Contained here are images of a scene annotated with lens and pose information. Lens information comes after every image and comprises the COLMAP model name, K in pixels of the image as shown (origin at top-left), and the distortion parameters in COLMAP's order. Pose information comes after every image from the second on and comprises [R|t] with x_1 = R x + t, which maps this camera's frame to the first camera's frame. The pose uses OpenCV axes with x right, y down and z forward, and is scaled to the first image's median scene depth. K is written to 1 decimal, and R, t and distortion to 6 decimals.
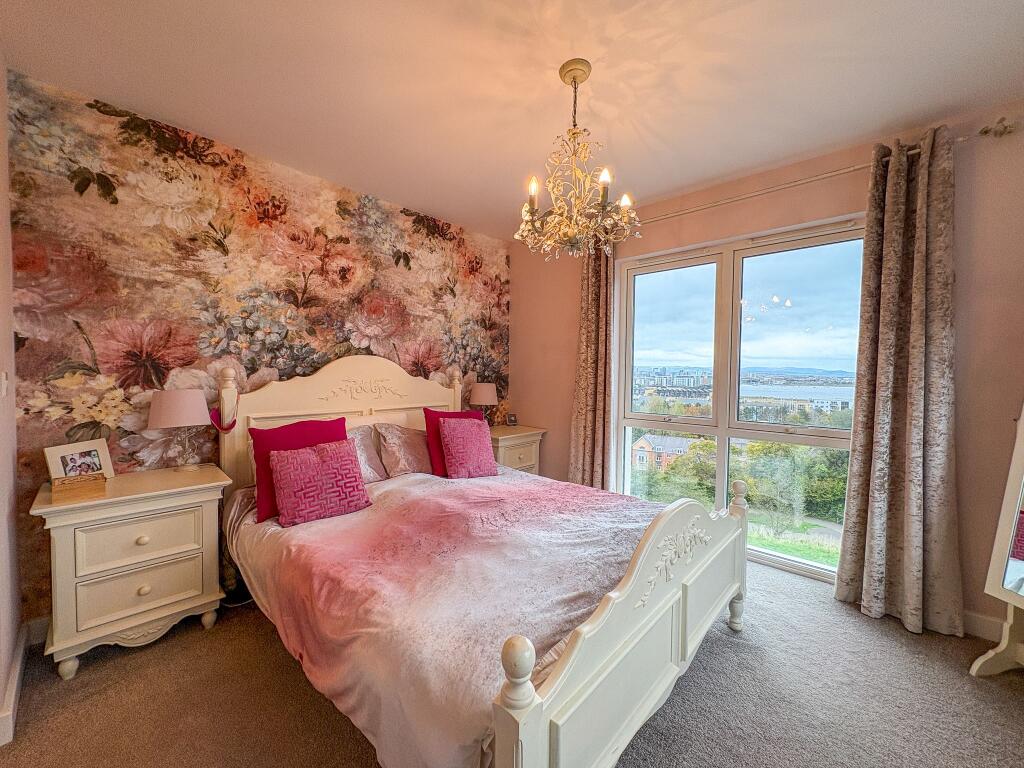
lens RADIAL K [[414.8, 0, 512.0], [0, 414.8, 384.0], [0, 0, 1]] dist [0.000026, -0.000231]
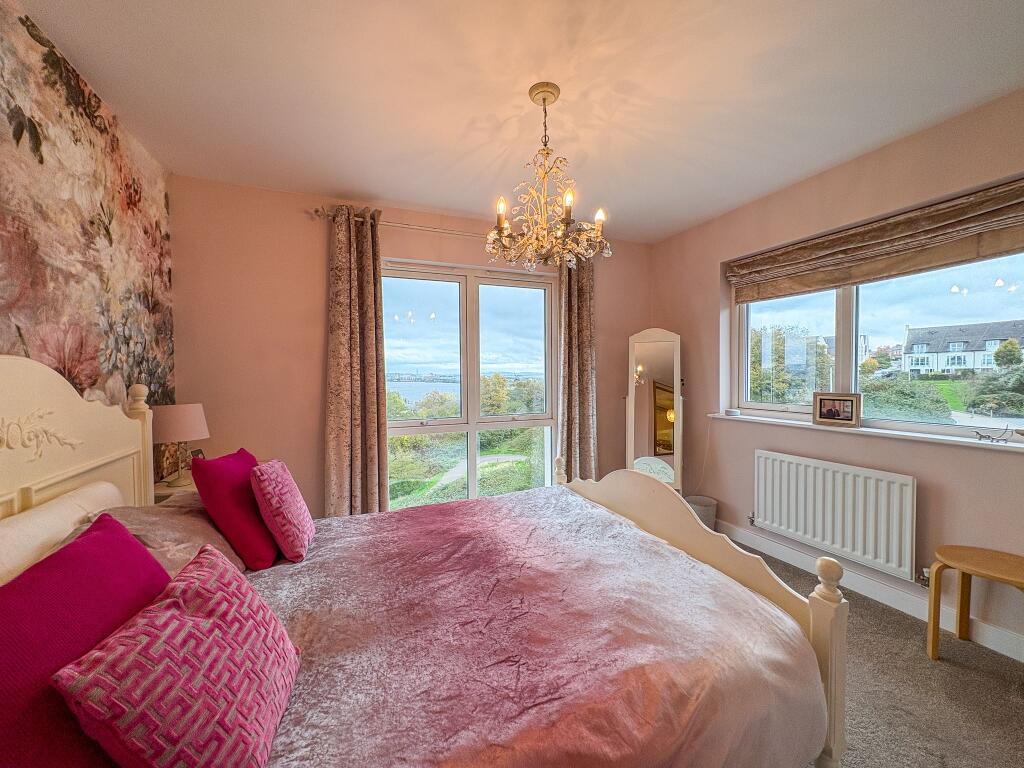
lens RADIAL K [[411.2, 0, 512.0], [0, 411.2, 384.0], [0, 0, 1]] dist [0.000660, -0.000279]
pose [[0.398435, -0.040019, 0.916323, -0.437143], [0.042398, 0.998783, 0.025185, -0.026557], [-0.916216, 0.028816, 0.399647, 0.349197]]
